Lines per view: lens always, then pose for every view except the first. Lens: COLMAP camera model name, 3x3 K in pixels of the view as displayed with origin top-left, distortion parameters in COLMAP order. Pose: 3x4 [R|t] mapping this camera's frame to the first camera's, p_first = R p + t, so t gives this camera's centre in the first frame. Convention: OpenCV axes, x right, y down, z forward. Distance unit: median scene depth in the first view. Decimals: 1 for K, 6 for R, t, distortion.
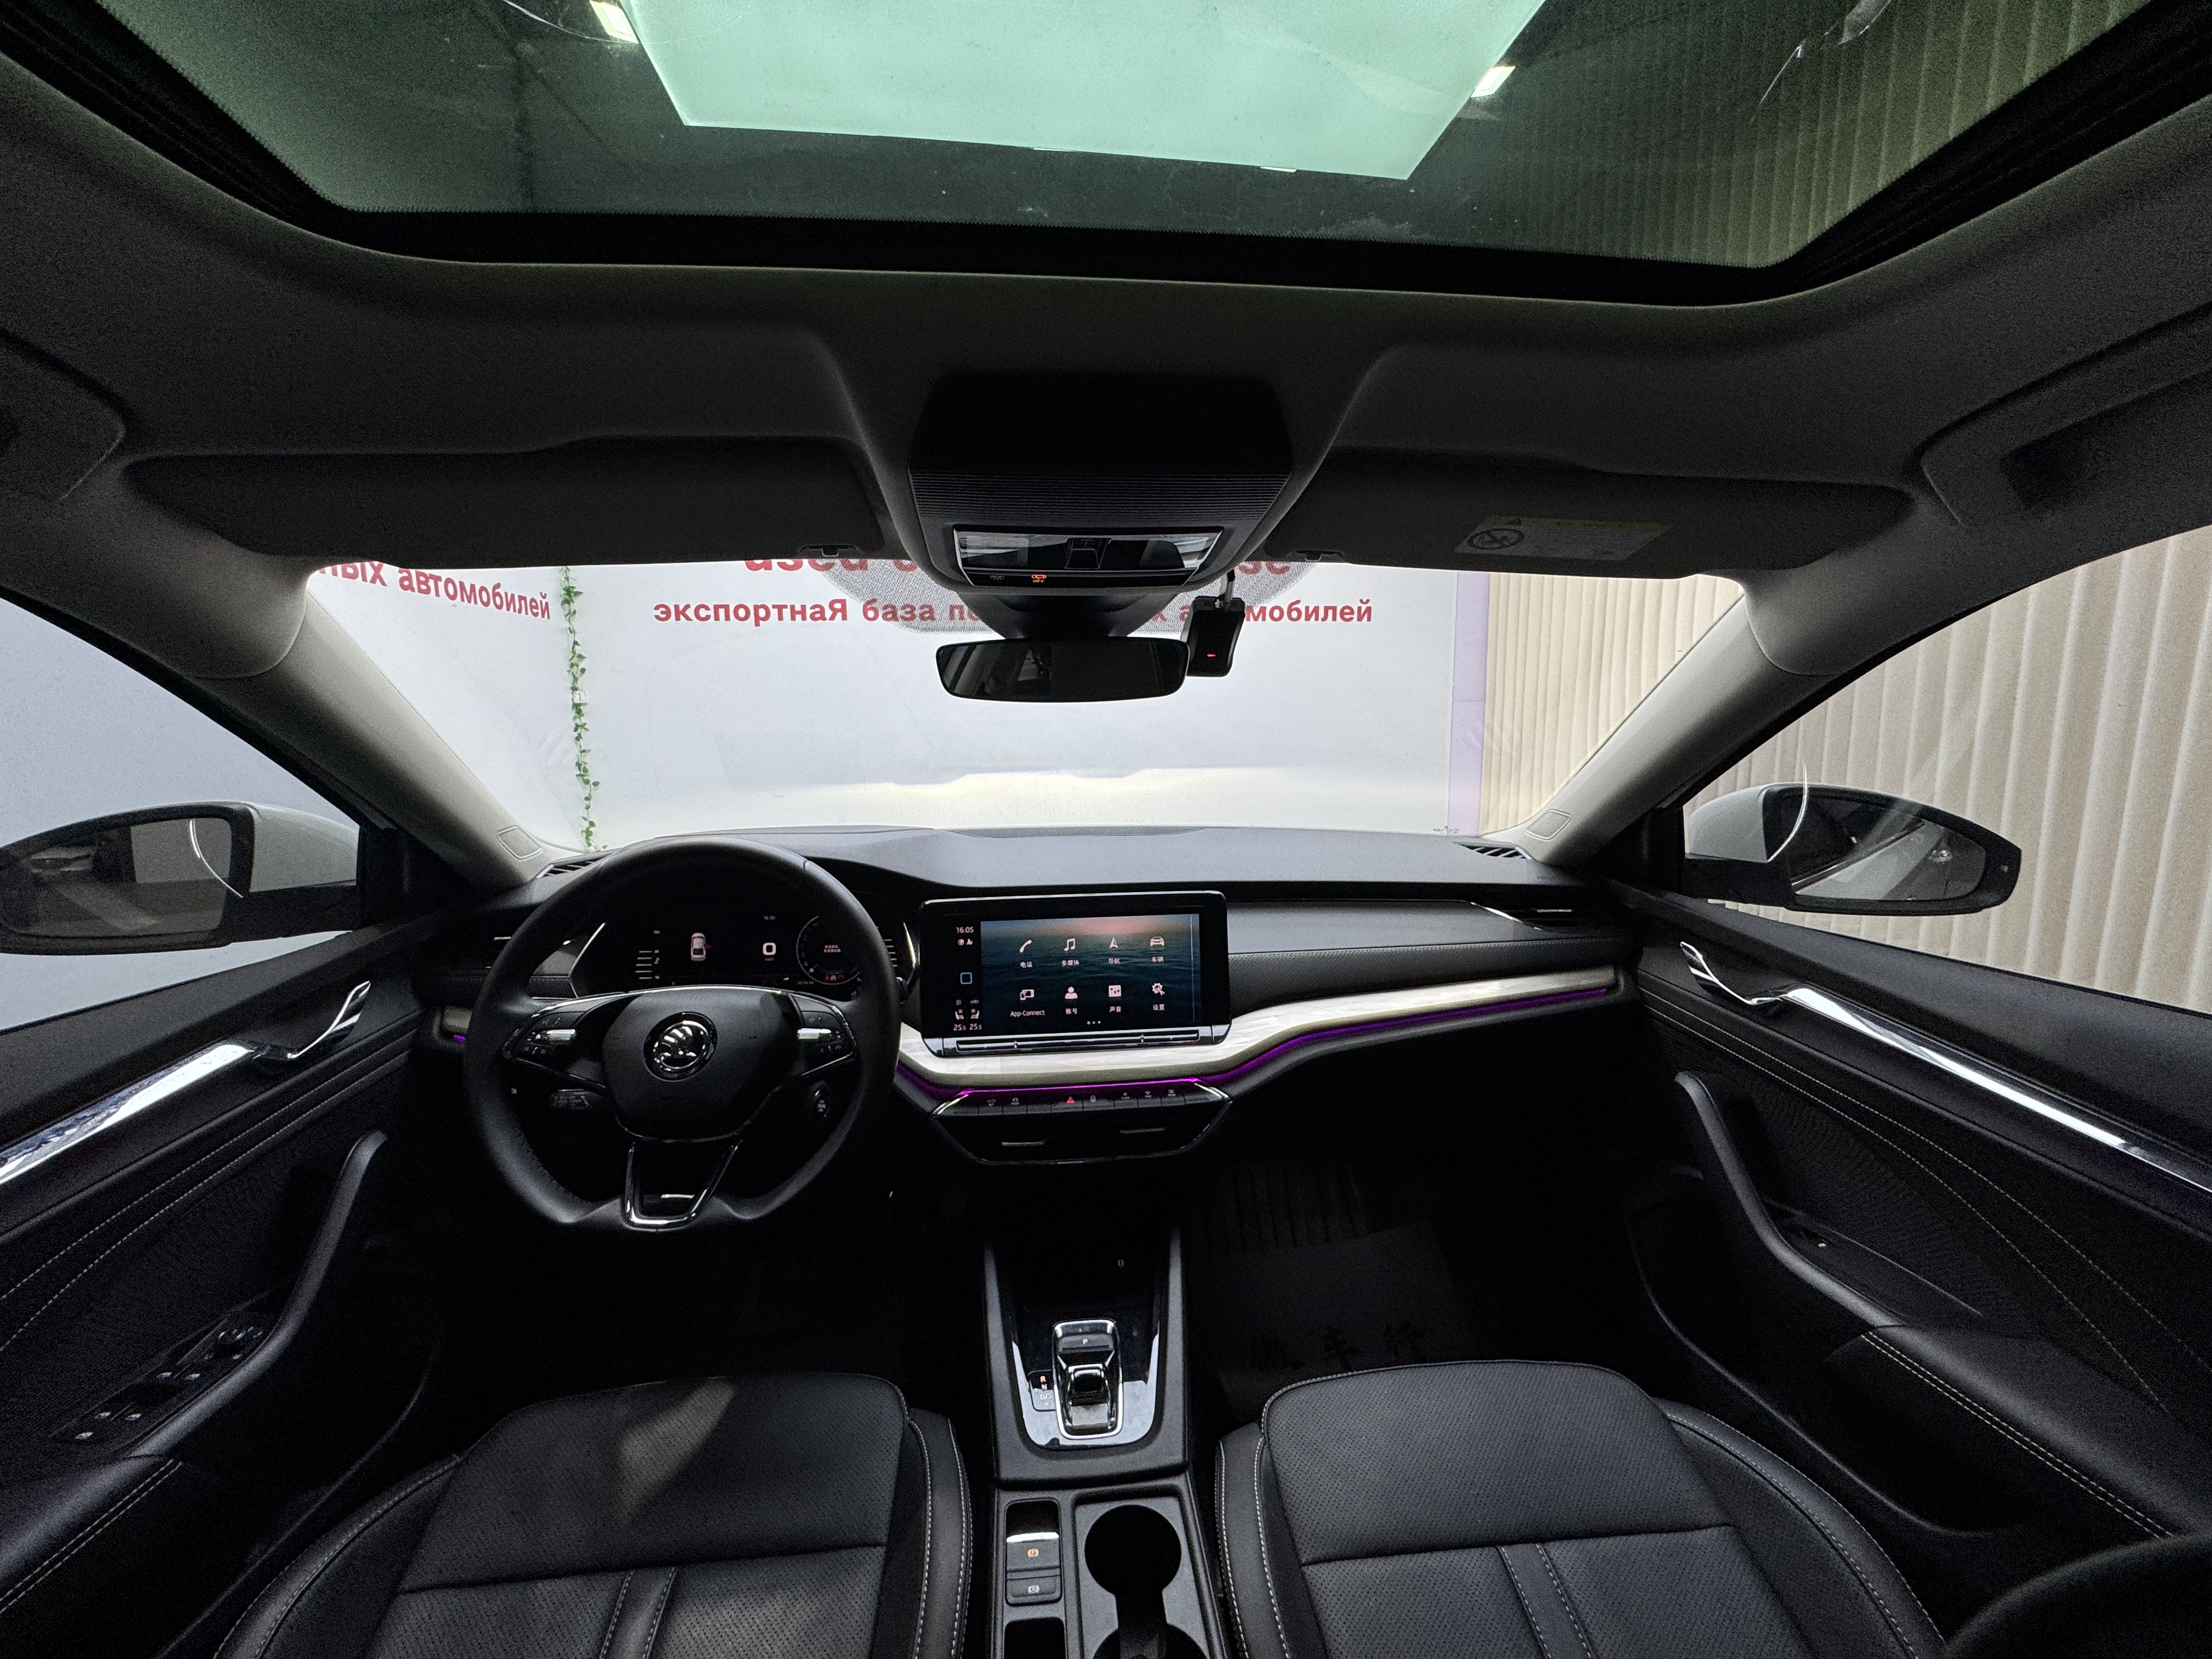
lens RADIAL K [[867.5, 0, 1106.3], [0, 867.5, 833.3], [0, 0, 1]] dist [-0.000963, 0.000105]
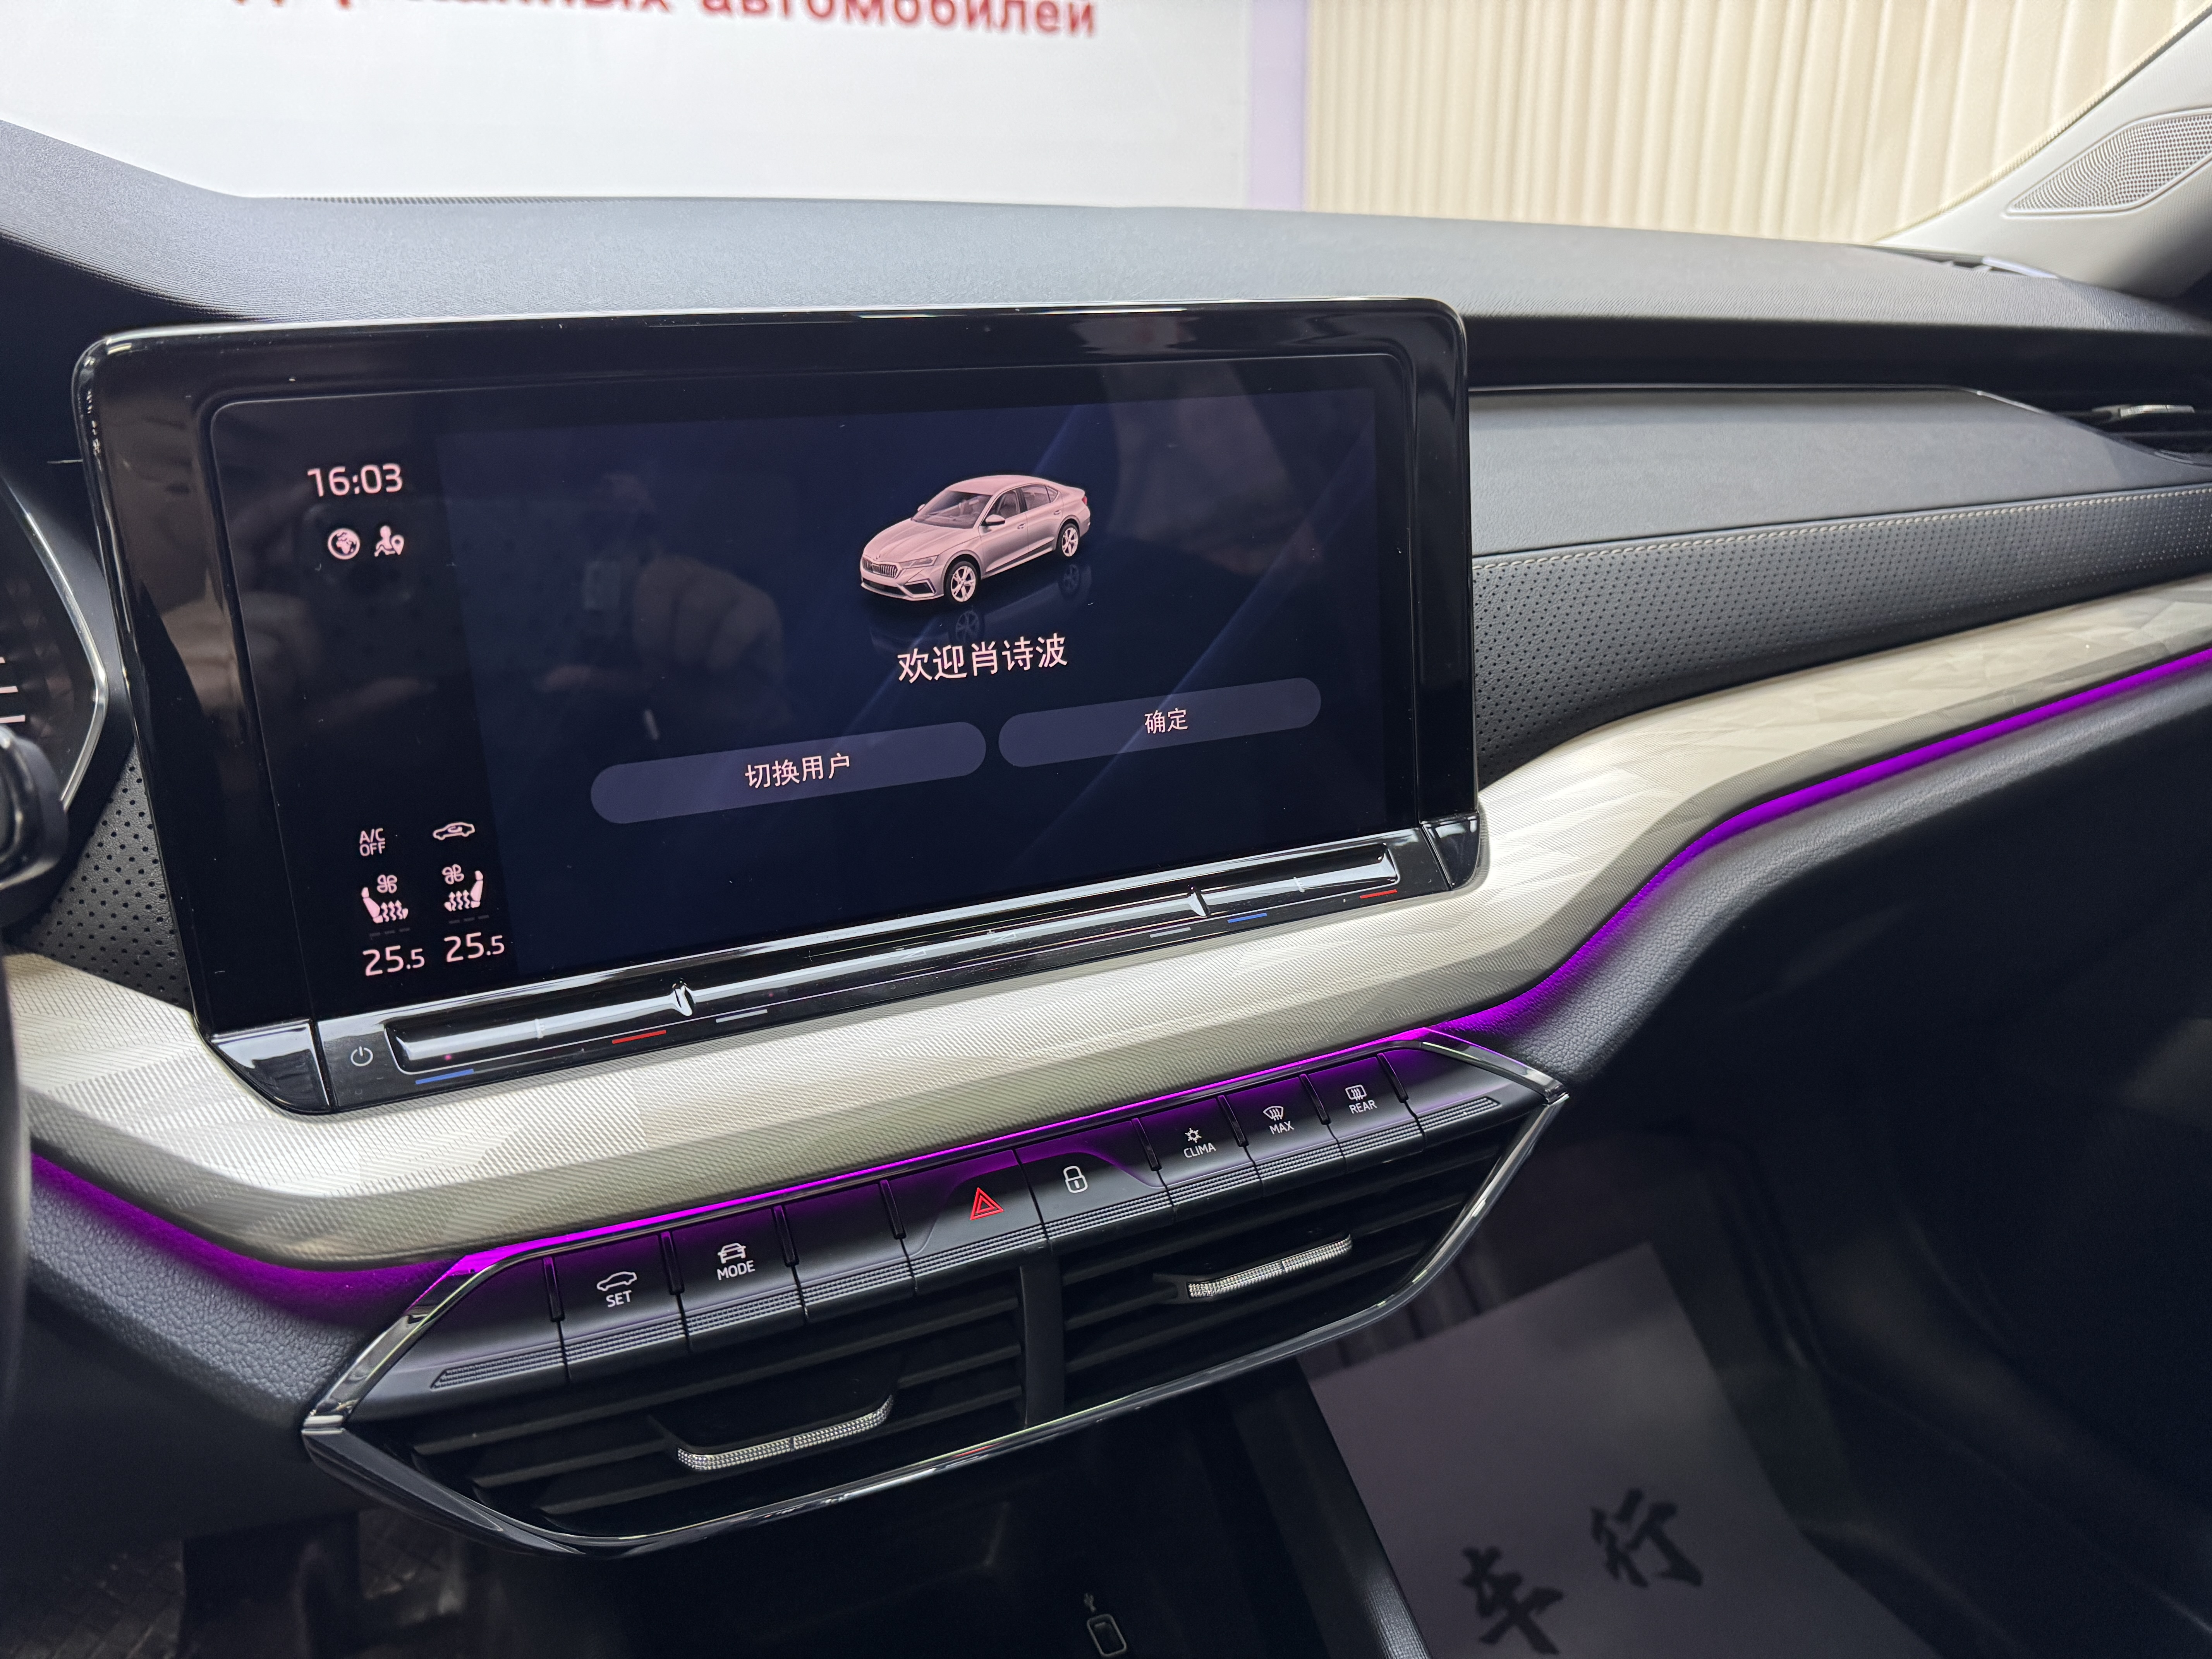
lens RADIAL K [[1566.7, 0, 1106.0], [0, 1566.7, 829.5], [0, 0, 1]] dist [-0.006624, -0.006402]
pose [[0.943593, -0.108962, 0.312664, -0.126195], [0.045401, 0.977960, 0.203796, 0.129100], [-0.327979, -0.178105, 0.927744, 0.622596]]
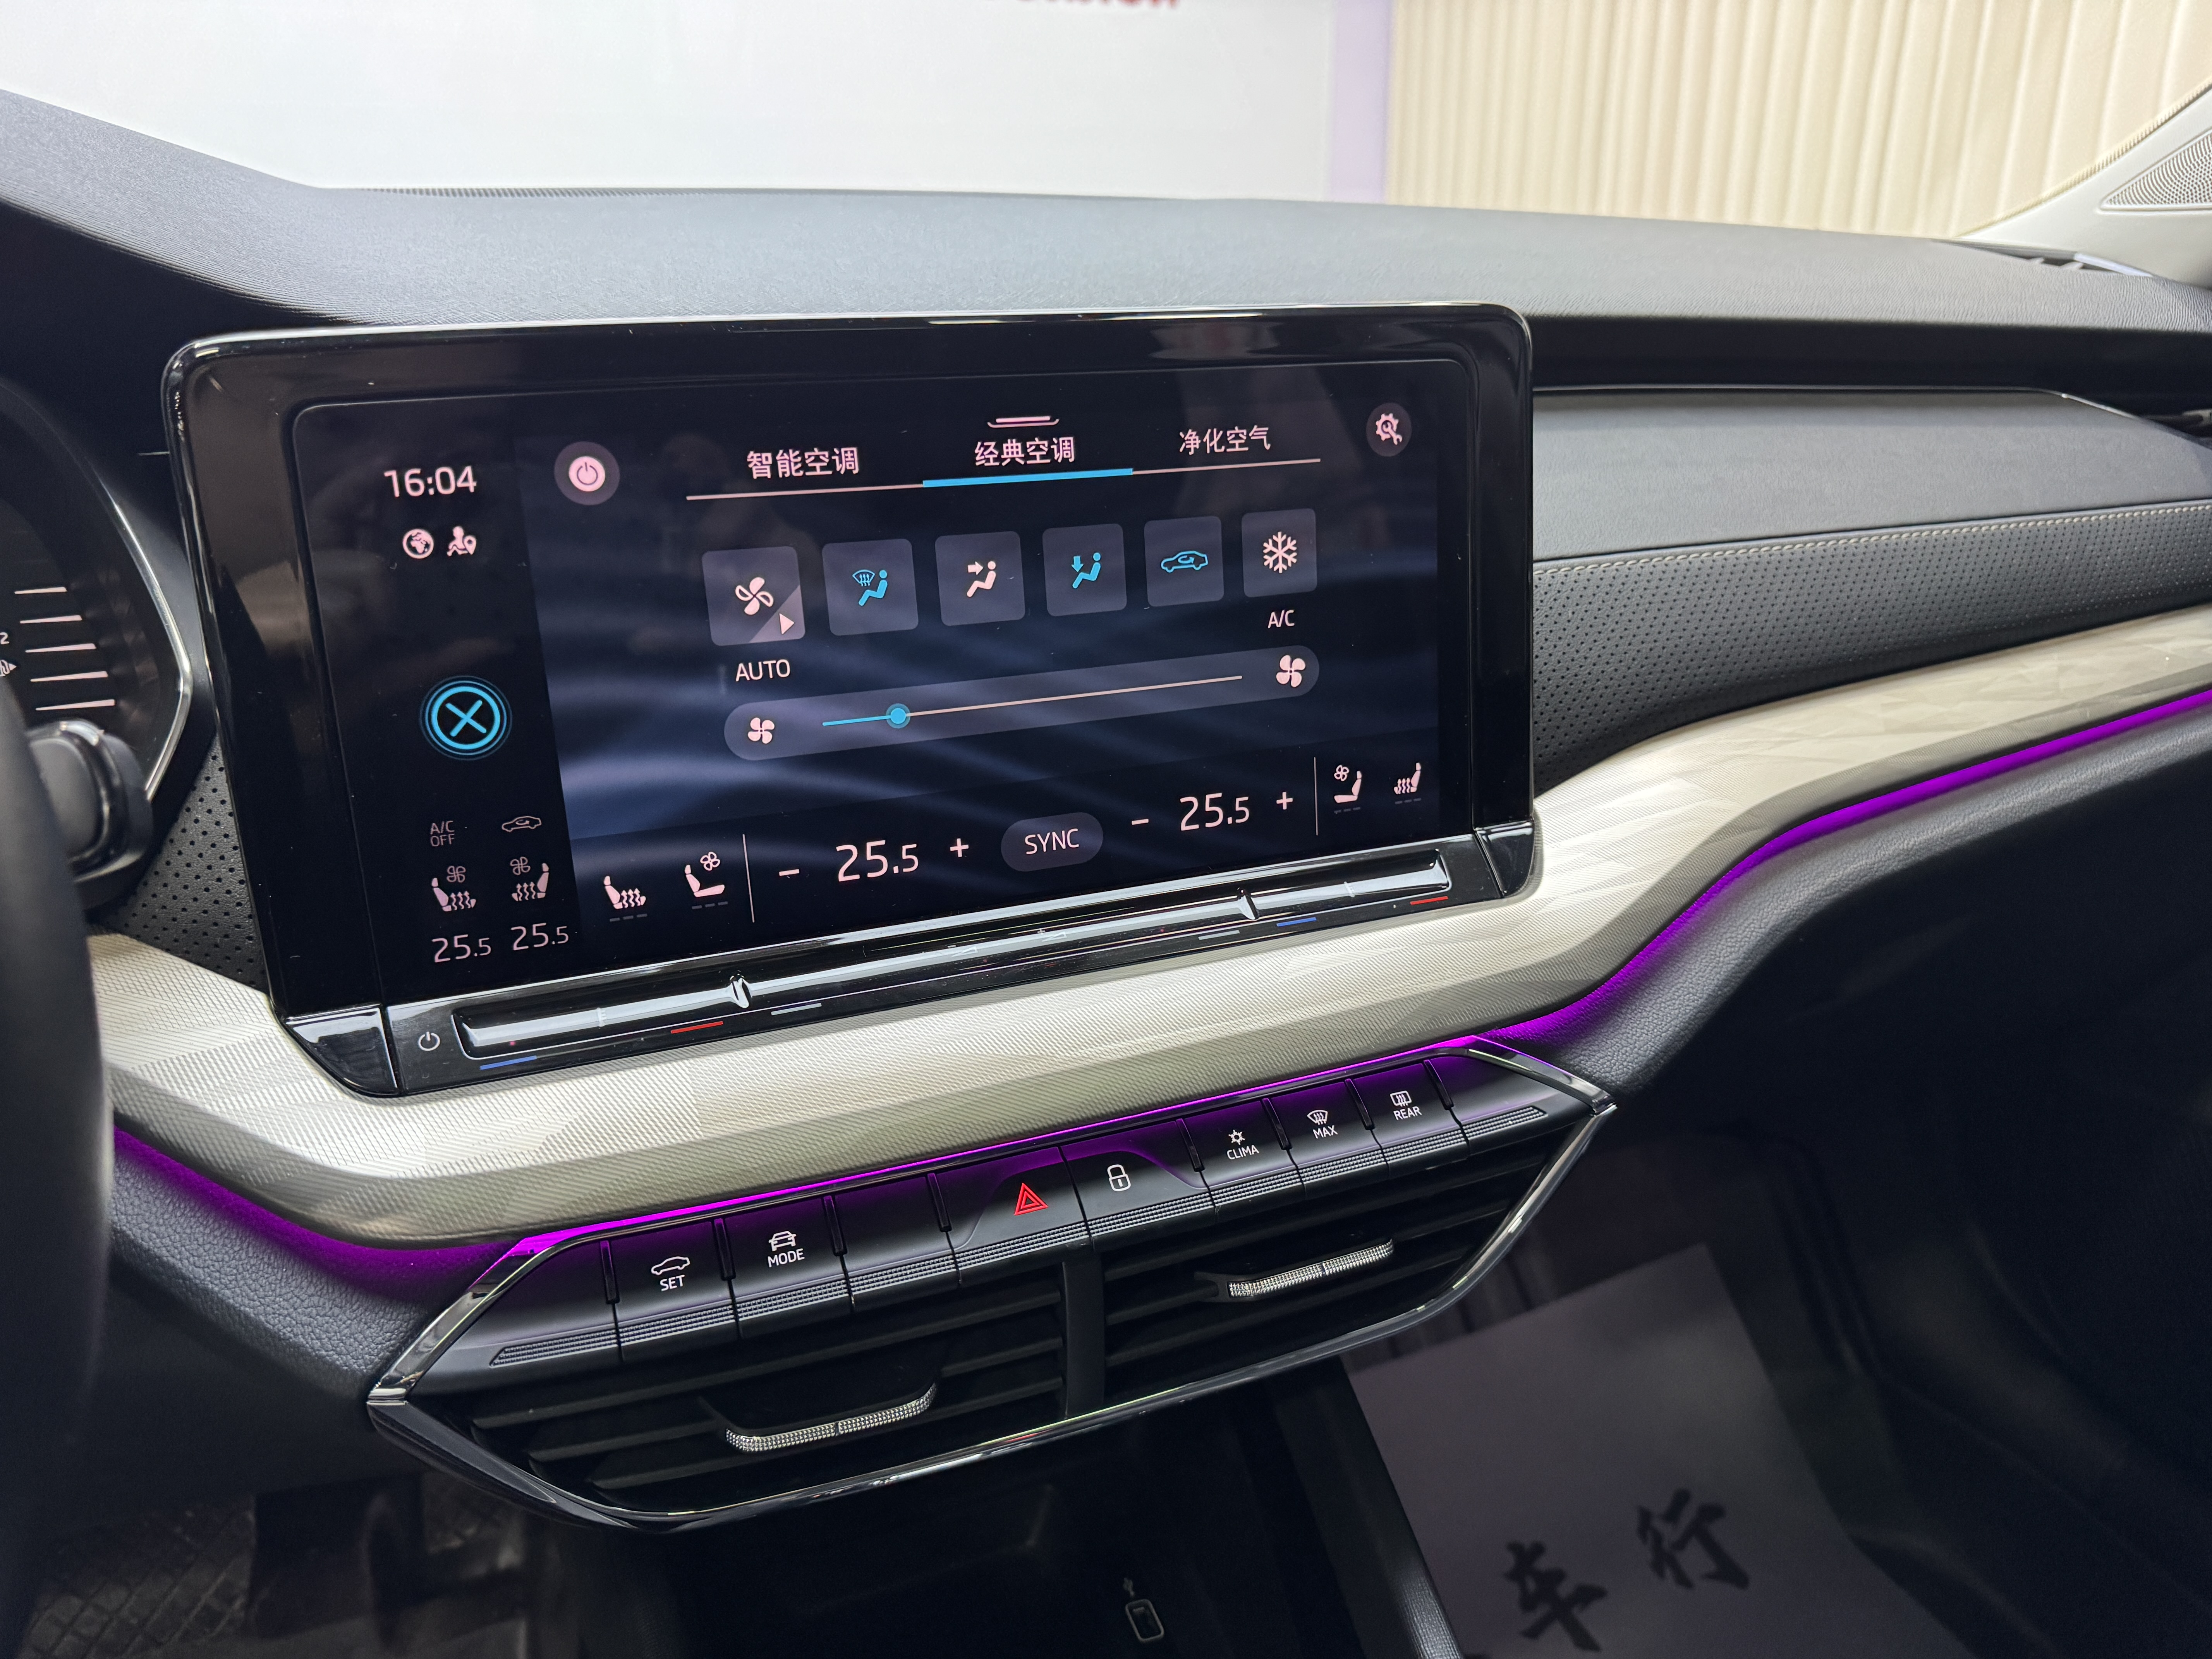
lens RADIAL K [[1572.4, 0, 1114.1], [0, 1572.4, 831.2], [0, 0, 1]] dist [-0.007932, -0.005662]
pose [[0.956649, -0.093897, 0.275691, -0.123346], [0.032641, 0.975206, 0.218879, 0.120446], [-0.289408, -0.200392, 0.935995, 0.617249]]
